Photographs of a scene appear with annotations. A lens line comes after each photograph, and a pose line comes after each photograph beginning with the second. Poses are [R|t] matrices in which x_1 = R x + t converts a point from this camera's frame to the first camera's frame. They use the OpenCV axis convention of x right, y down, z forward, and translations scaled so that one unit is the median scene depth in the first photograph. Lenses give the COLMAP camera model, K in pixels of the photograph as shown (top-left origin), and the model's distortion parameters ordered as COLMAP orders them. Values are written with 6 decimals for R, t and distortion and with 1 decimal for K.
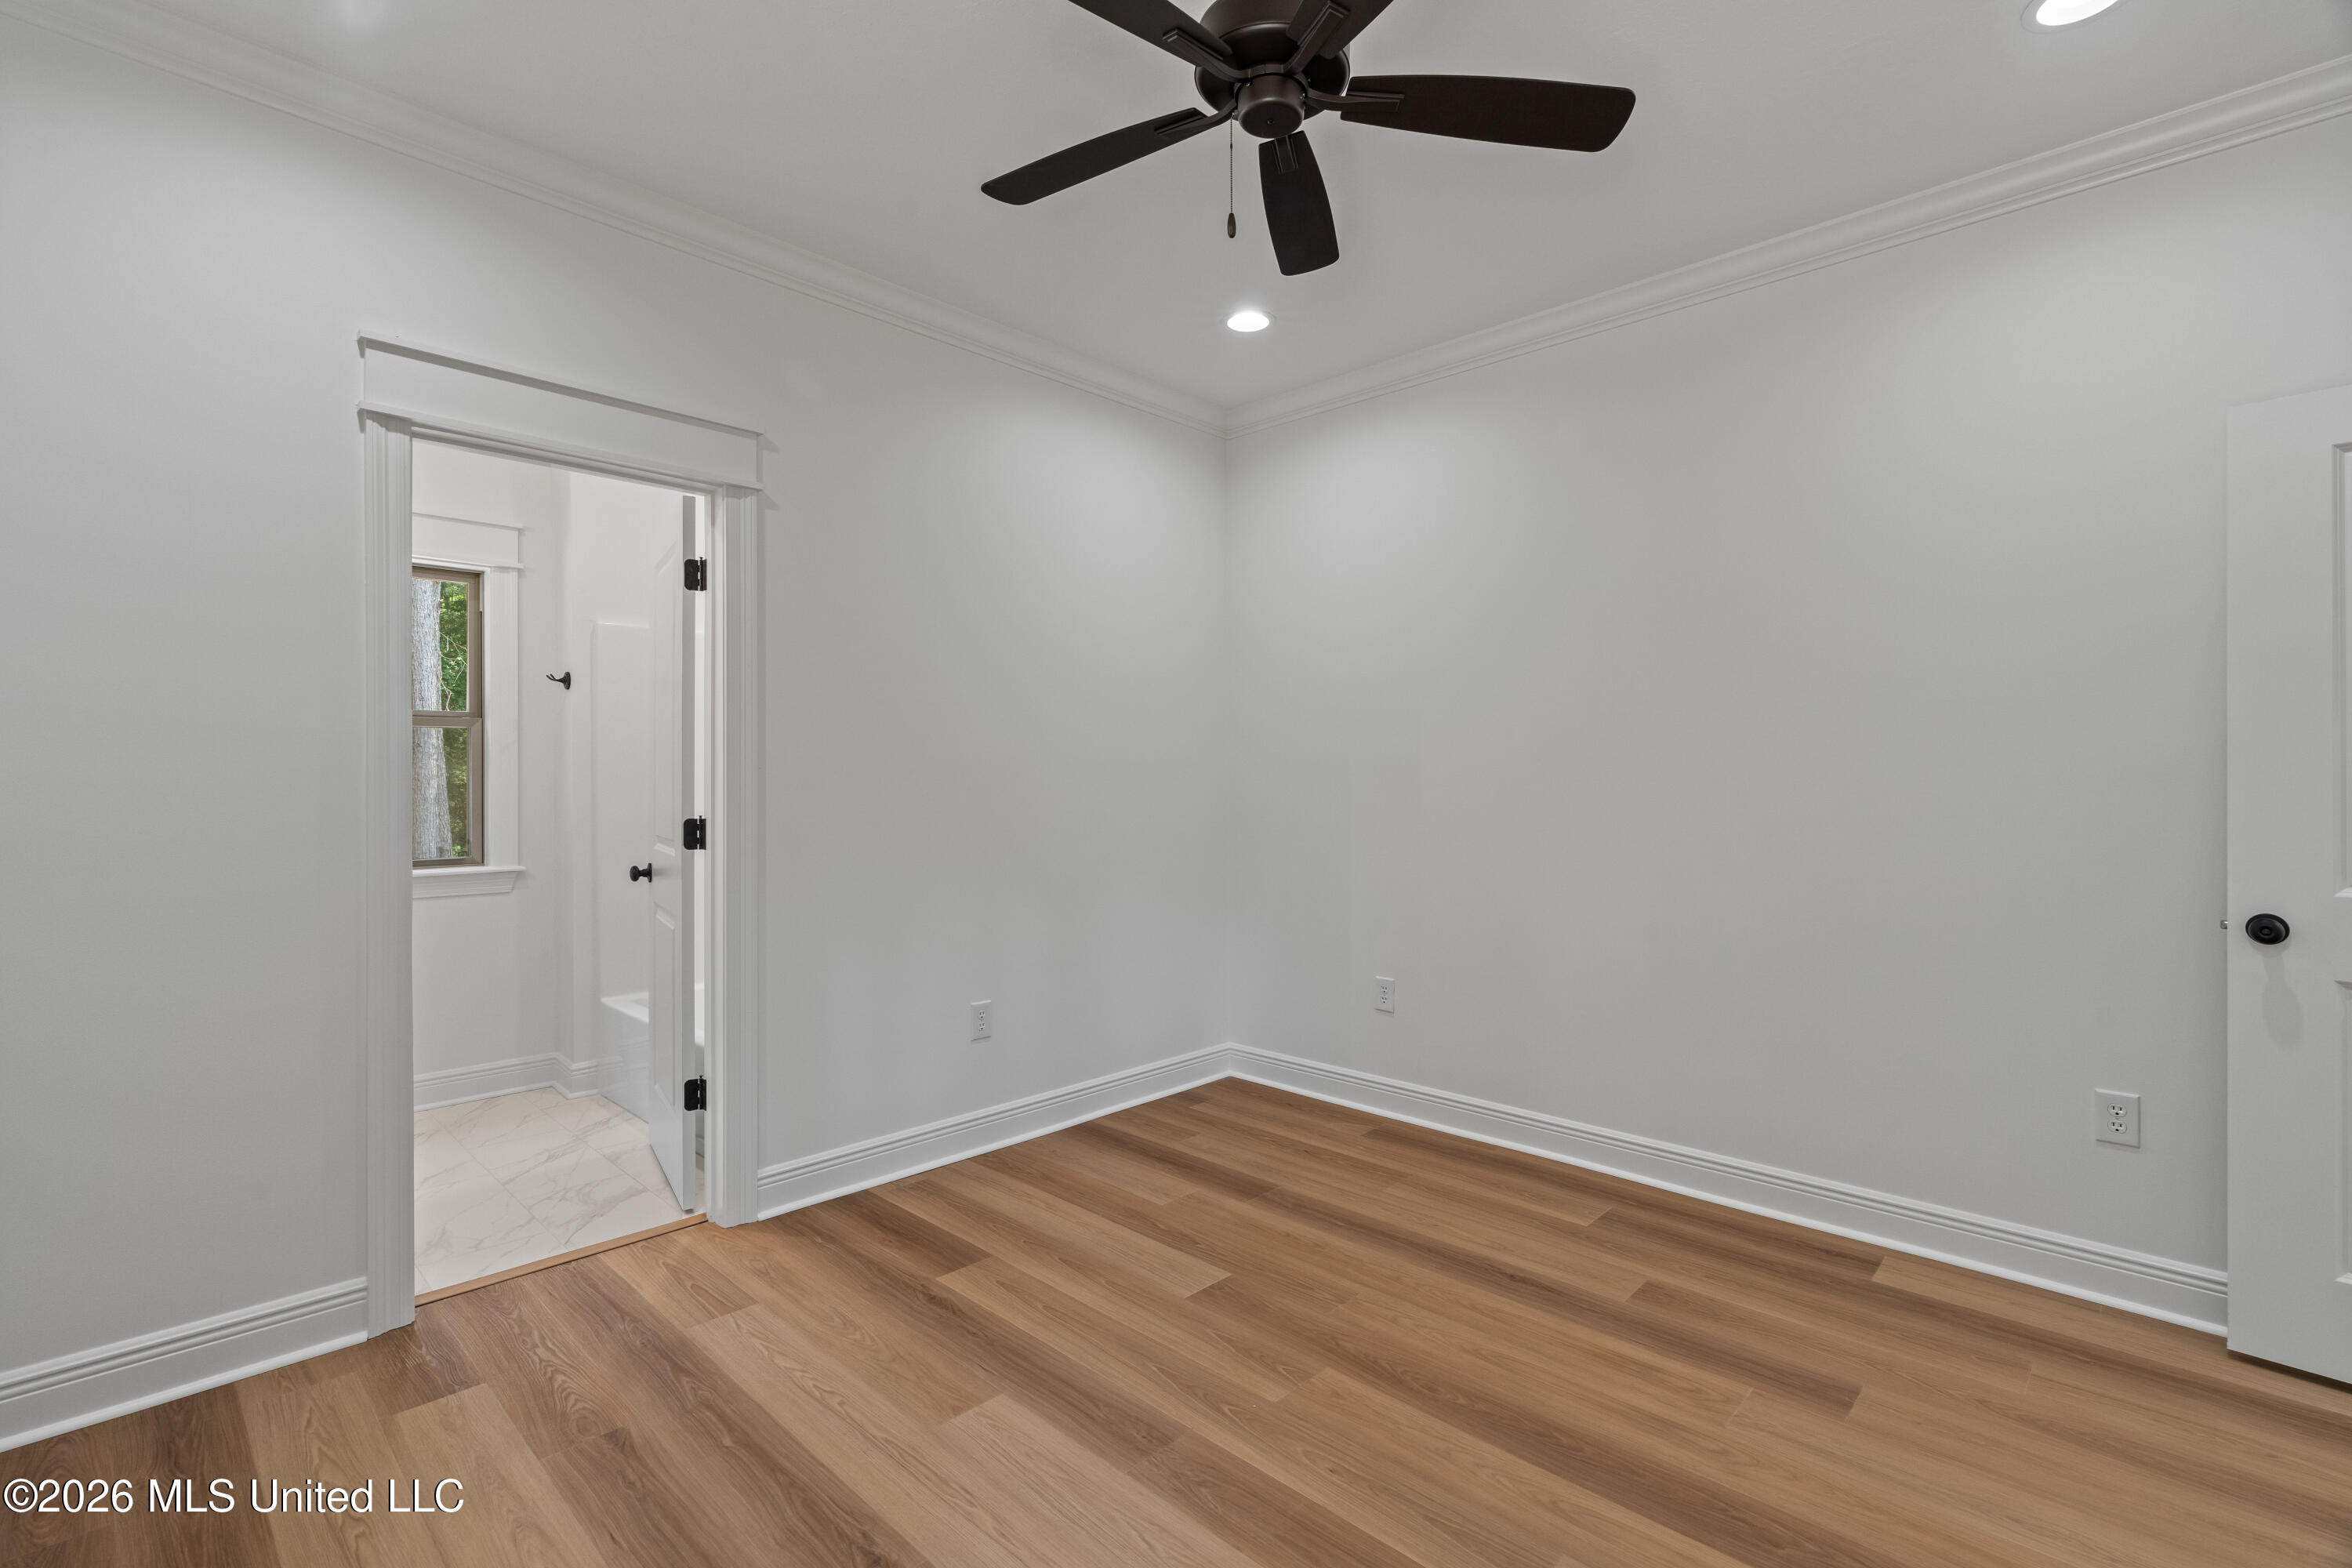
lens RADIAL K [[1050.6, 0, 1169.7], [0, 1050.6, 778.6], [0, 0, 1]] dist [-0.005311, 0.000625]
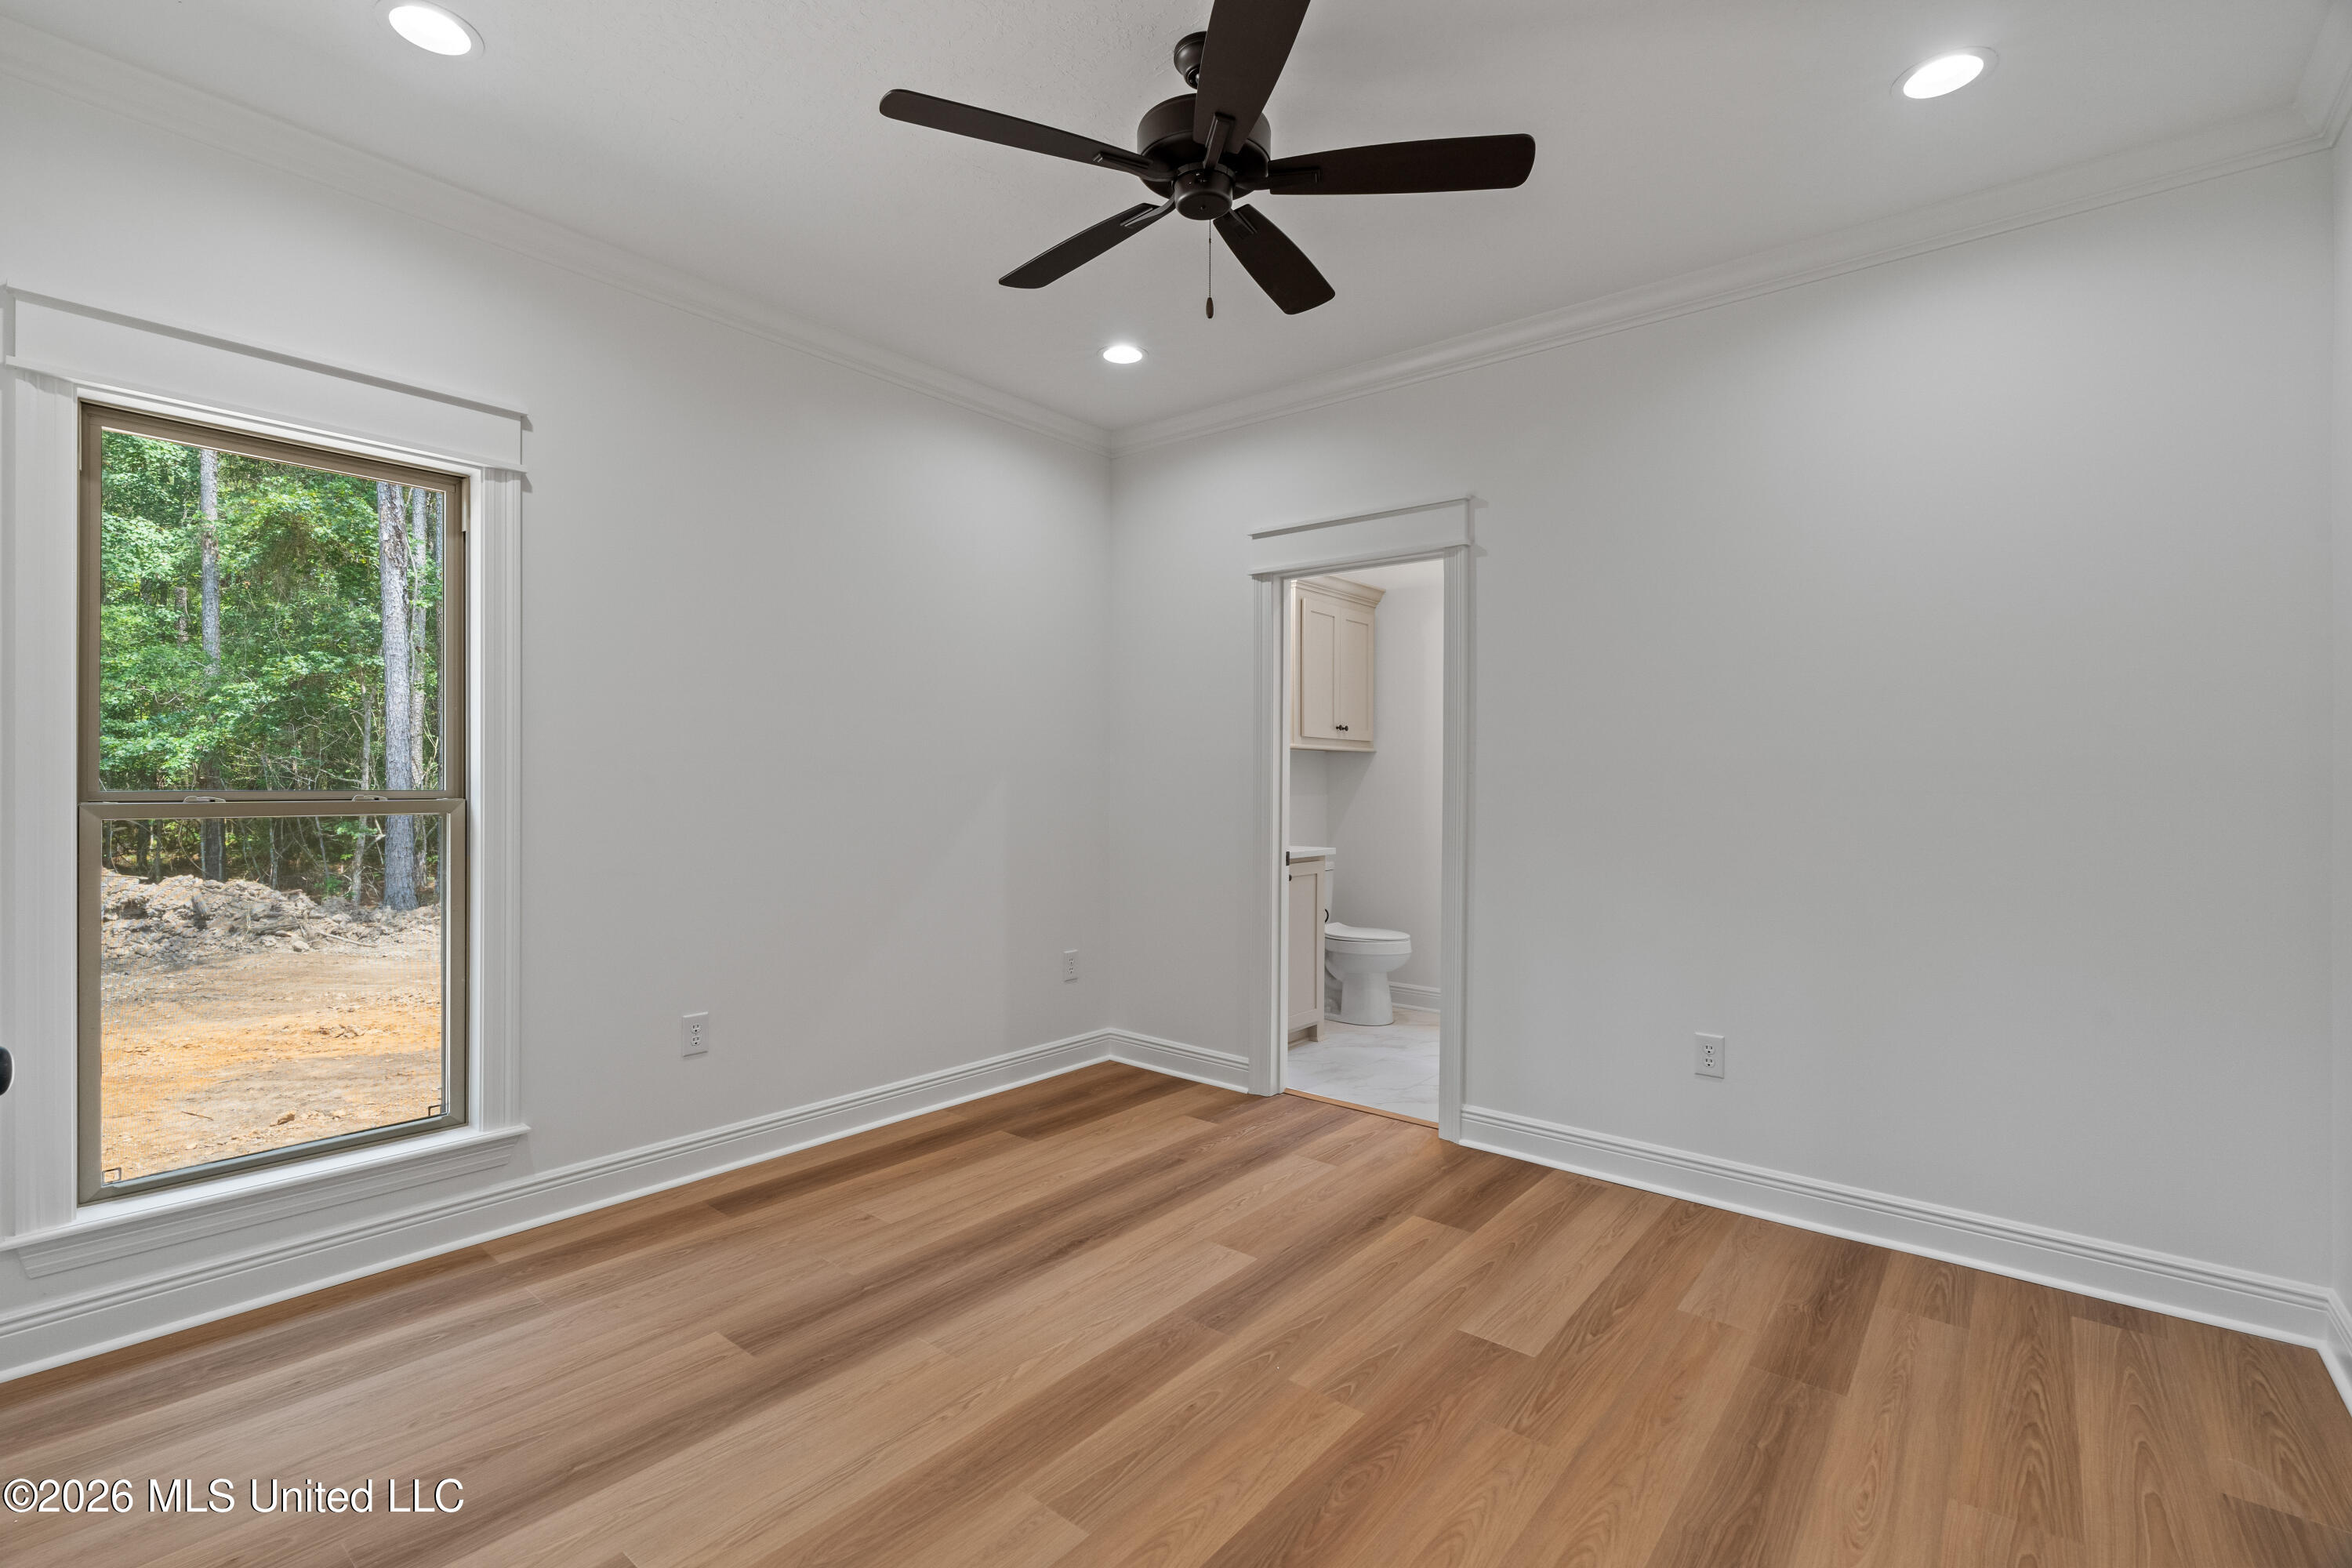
lens RADIAL K [[1050.6, 0, 1169.7], [0, 1050.6, 778.6], [0, 0, 1]] dist [-0.005311, 0.000625]
pose [[0.083550, -0.001945, -0.996502, 0.891965], [-0.009595, 0.999950, -0.002756, 0.003527], [0.996457, 0.009792, 0.083528, 0.626387]]
